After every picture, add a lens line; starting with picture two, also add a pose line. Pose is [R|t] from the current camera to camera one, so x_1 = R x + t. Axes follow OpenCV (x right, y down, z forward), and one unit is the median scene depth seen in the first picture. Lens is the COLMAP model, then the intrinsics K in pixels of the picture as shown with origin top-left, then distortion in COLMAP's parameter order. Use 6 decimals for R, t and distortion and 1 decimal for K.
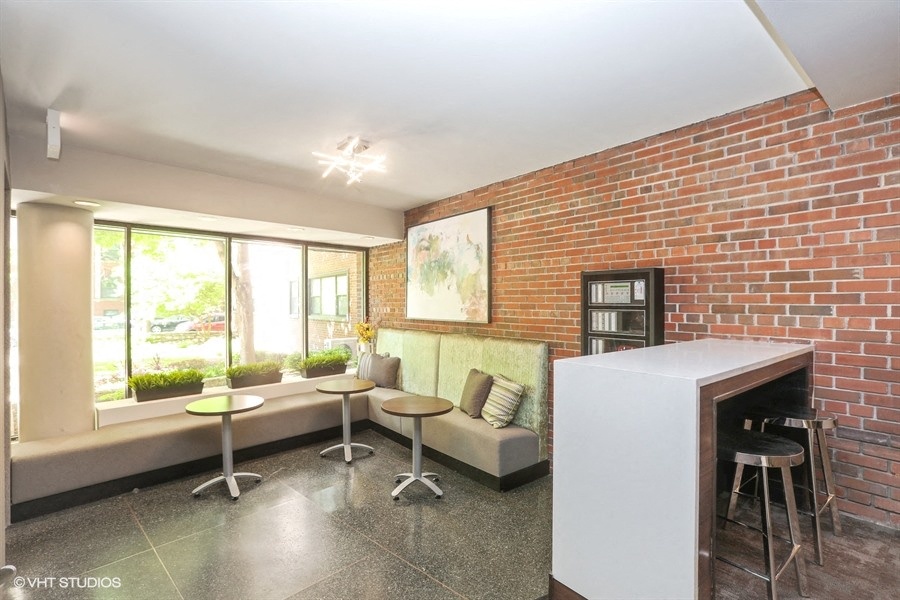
lens RADIAL K [[413.3, 0, 435.0], [0, 413.3, 300.5], [0, 0, 1]] dist [0.000781, 0.000817]
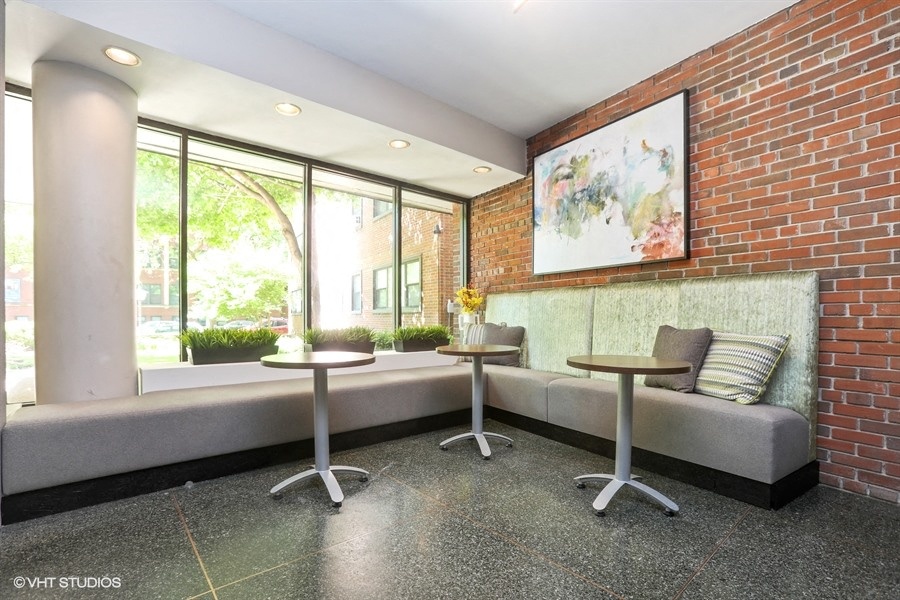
lens RADIAL K [[400.4, 0, 448.4], [0, 400.4, 317.7], [0, 0, 1]] dist [-0.032107, 0.016397]
pose [[0.997710, 0.004666, -0.067471, -0.216031], [-0.004915, 0.999982, -0.003528, 0.154623], [0.067453, 0.003851, 0.997715, 0.320919]]
